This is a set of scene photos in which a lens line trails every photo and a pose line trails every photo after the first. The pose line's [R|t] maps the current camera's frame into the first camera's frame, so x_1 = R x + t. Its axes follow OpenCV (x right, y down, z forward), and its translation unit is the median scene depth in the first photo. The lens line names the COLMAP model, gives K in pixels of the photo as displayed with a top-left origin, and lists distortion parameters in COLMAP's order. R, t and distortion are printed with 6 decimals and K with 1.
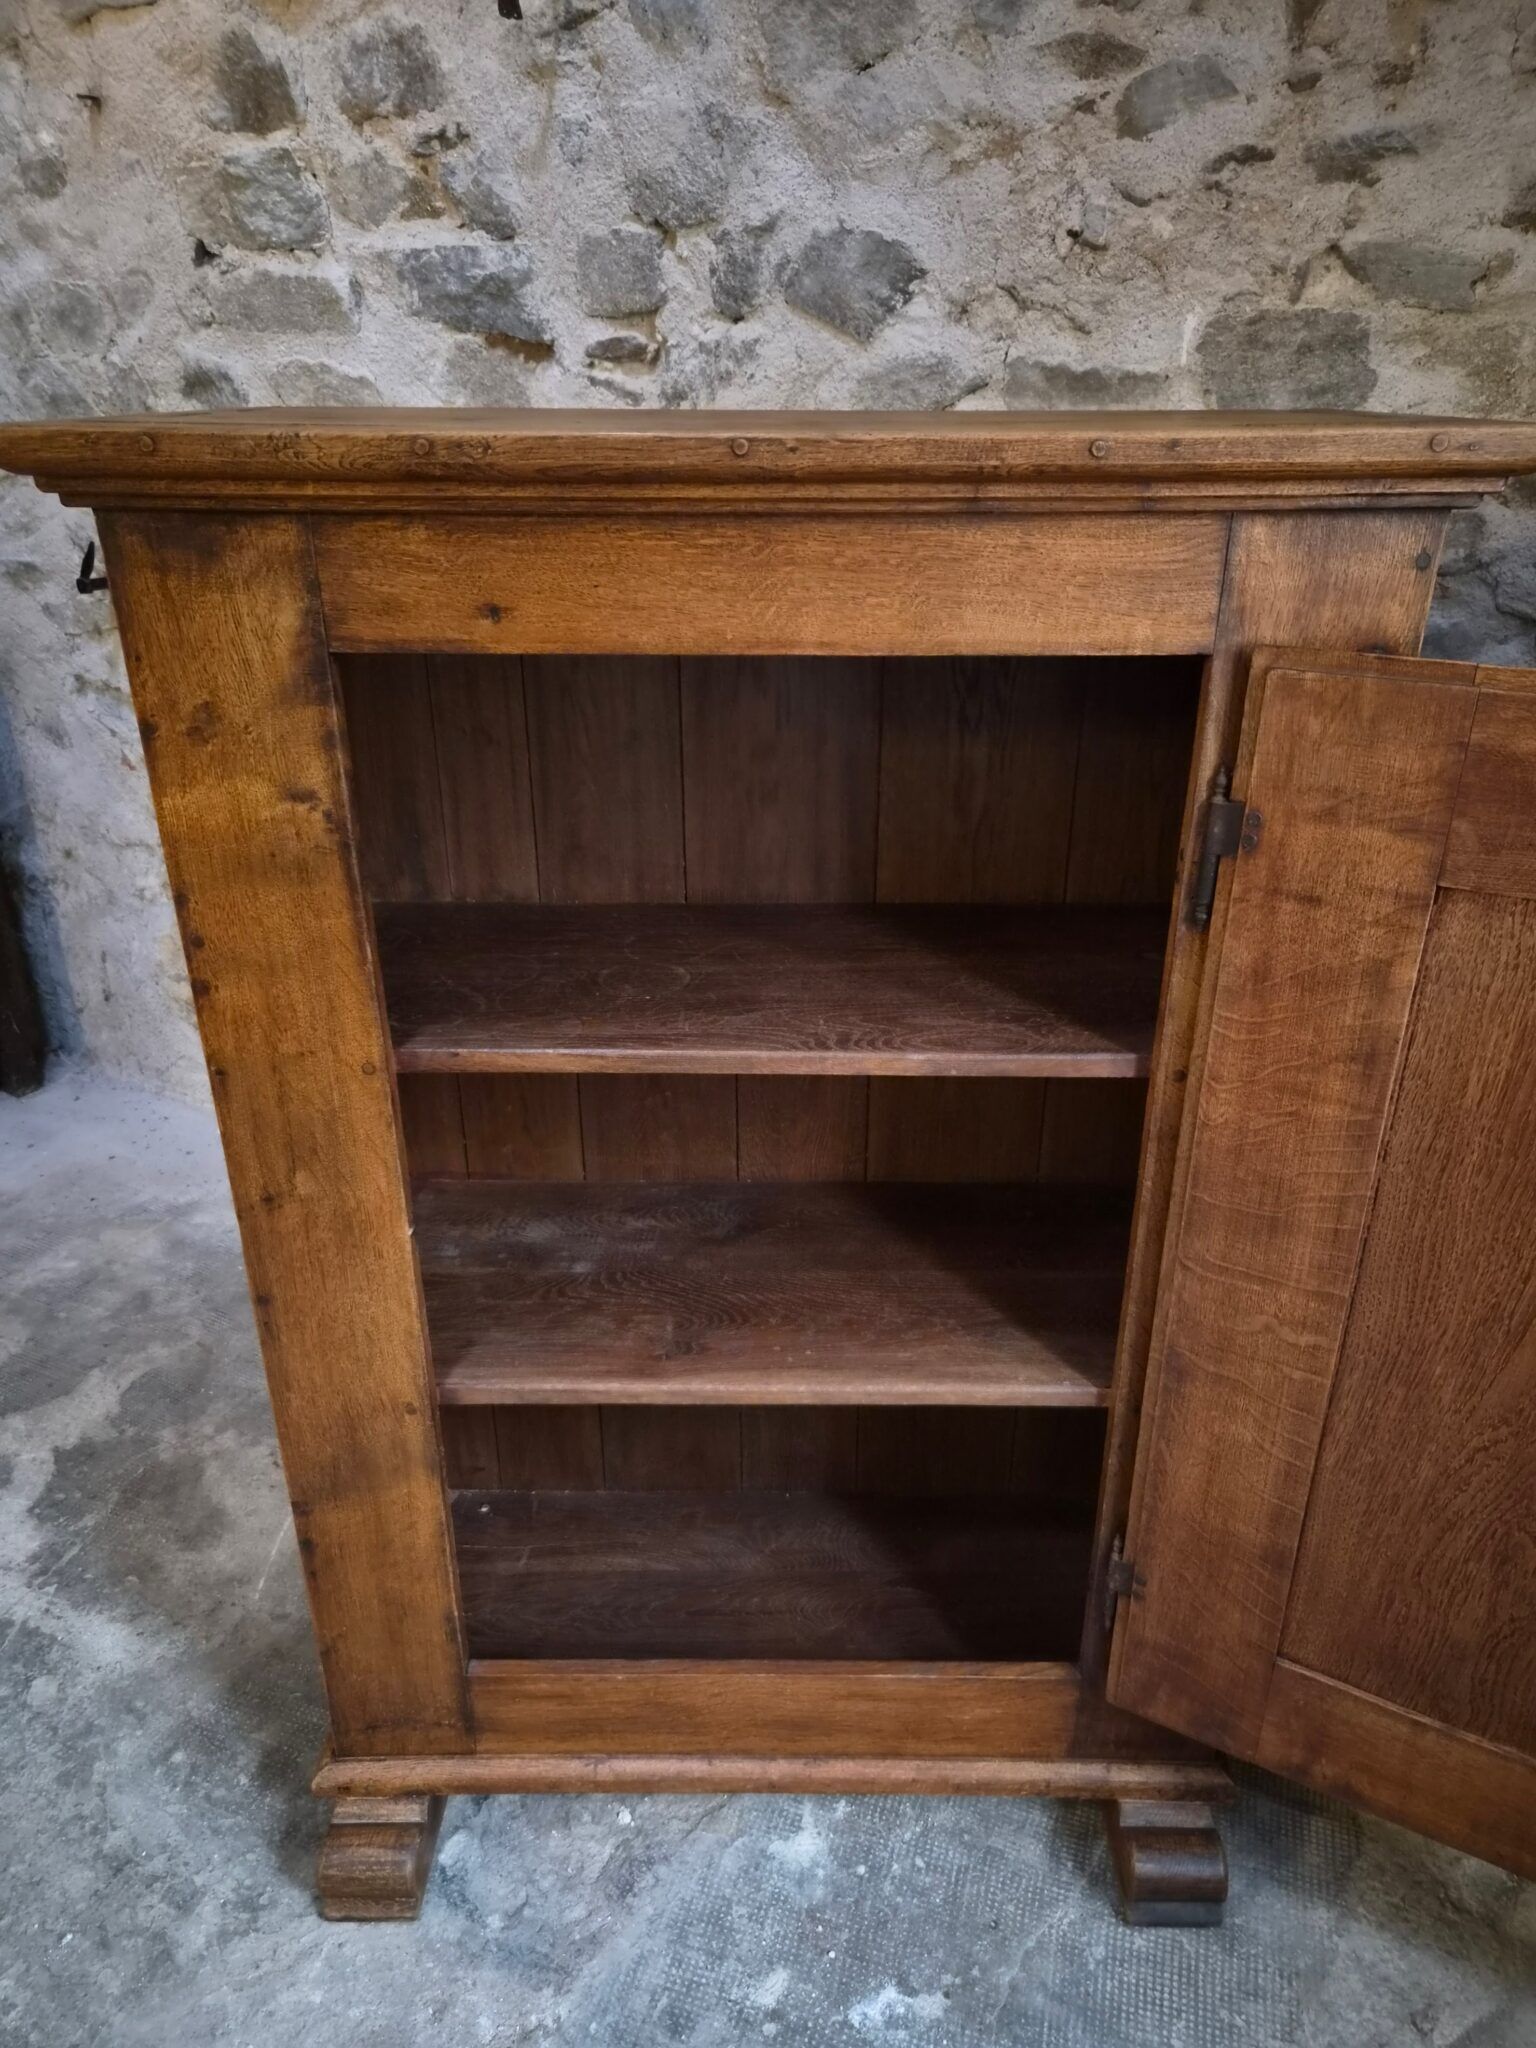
lens RADIAL K [[1399.6, 0, 782.7], [0, 1399.6, 1048.1], [0, 0, 1]] dist [0.065769, -0.054864]
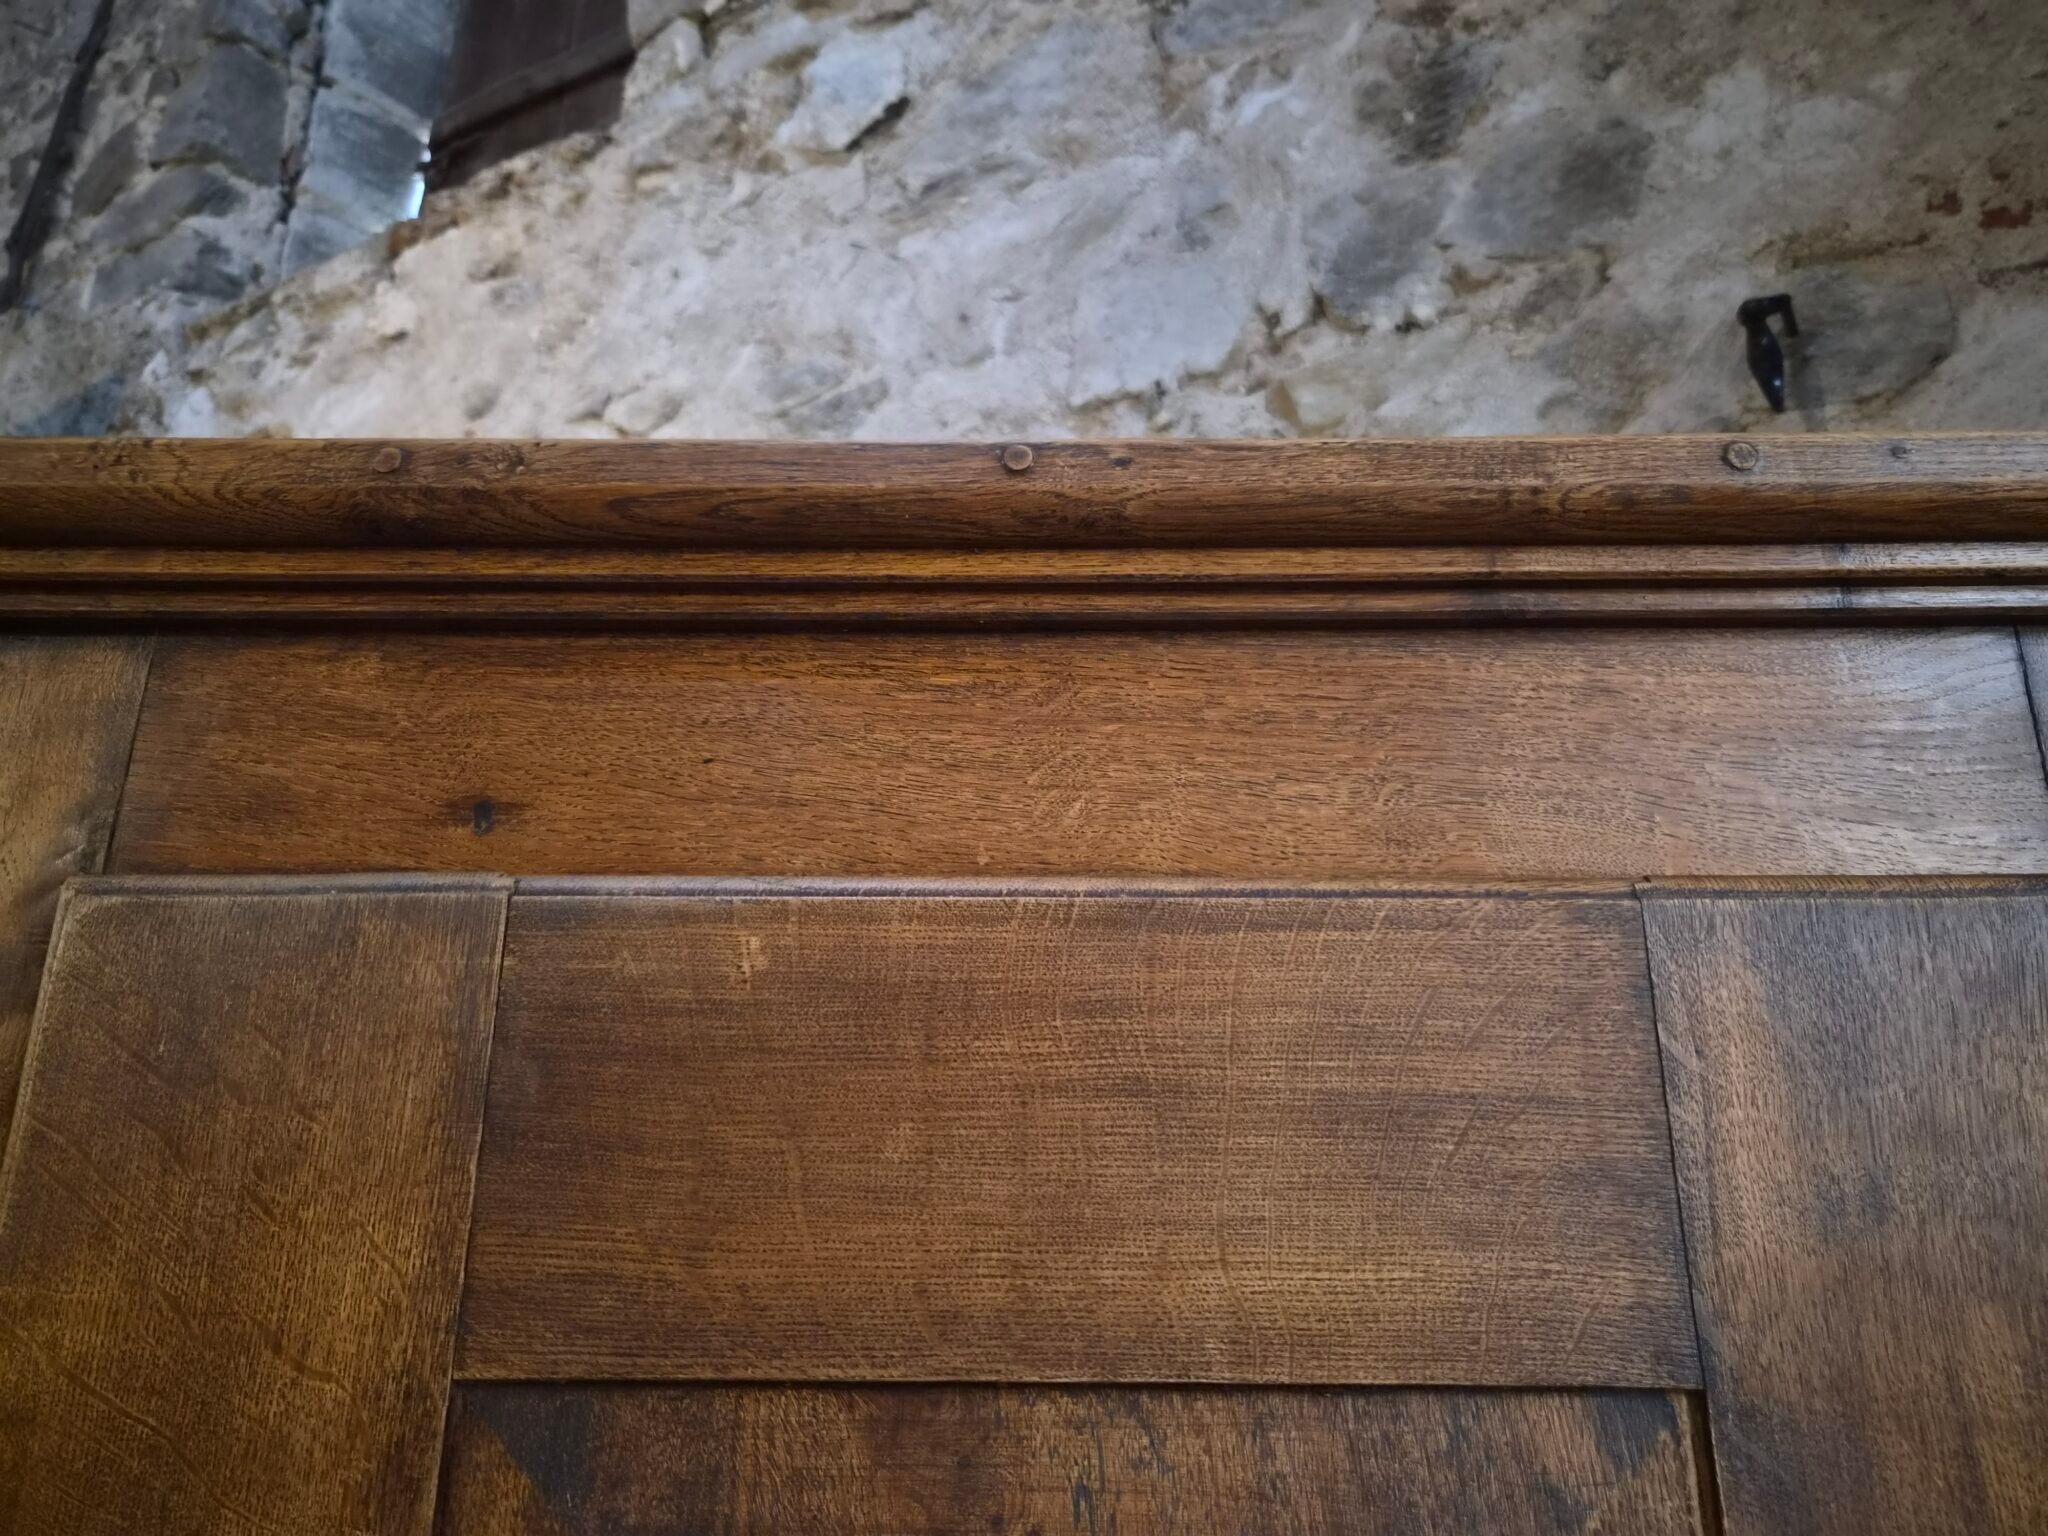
lens RADIAL K [[1441.4, 0, 1017.3], [0, 1441.4, 726.0], [0, 0, 1]] dist [0.047402, -0.047411]
pose [[0.999535, 0.010472, -0.028647, -0.008516], [-0.027227, 0.729677, -0.683250, -0.000713], [0.013748, 0.683712, 0.729622, 0.405853]]
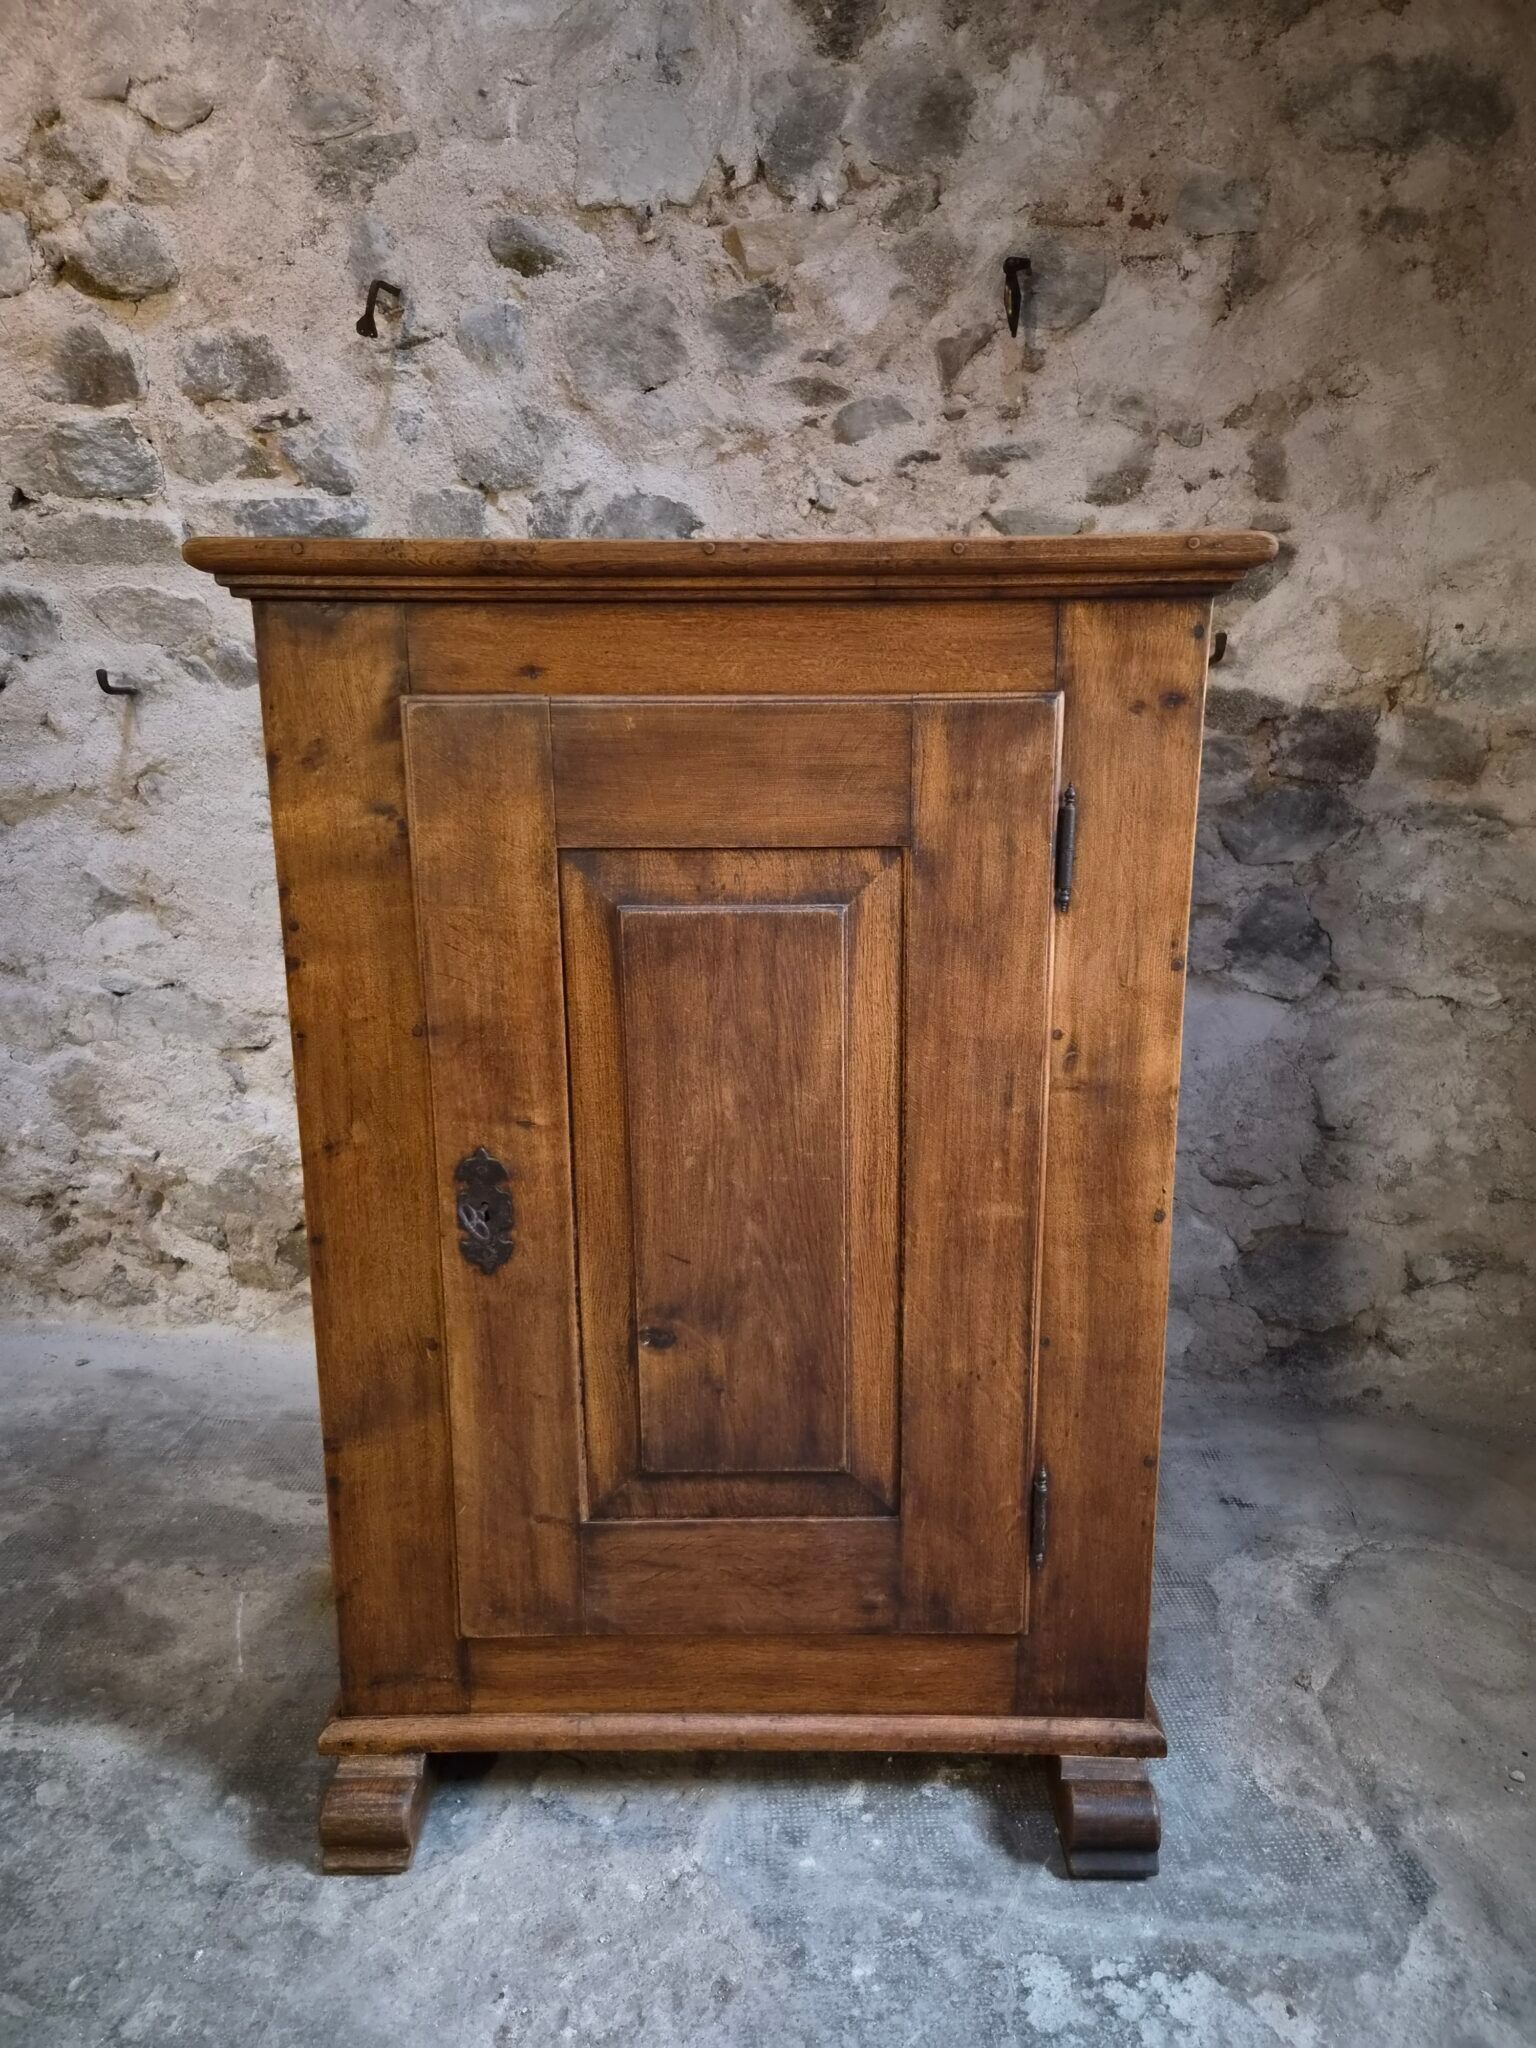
lens RADIAL K [[1375.9, 0, 779.3], [0, 1375.9, 1028.8], [0, 0, 1]] dist [0.066322, -0.051413]
pose [[0.934470, -0.083518, 0.346107, -0.382851], [0.154147, 0.971171, -0.181838, 0.216713], [-0.320943, 0.223274, 0.920405, -0.186945]]
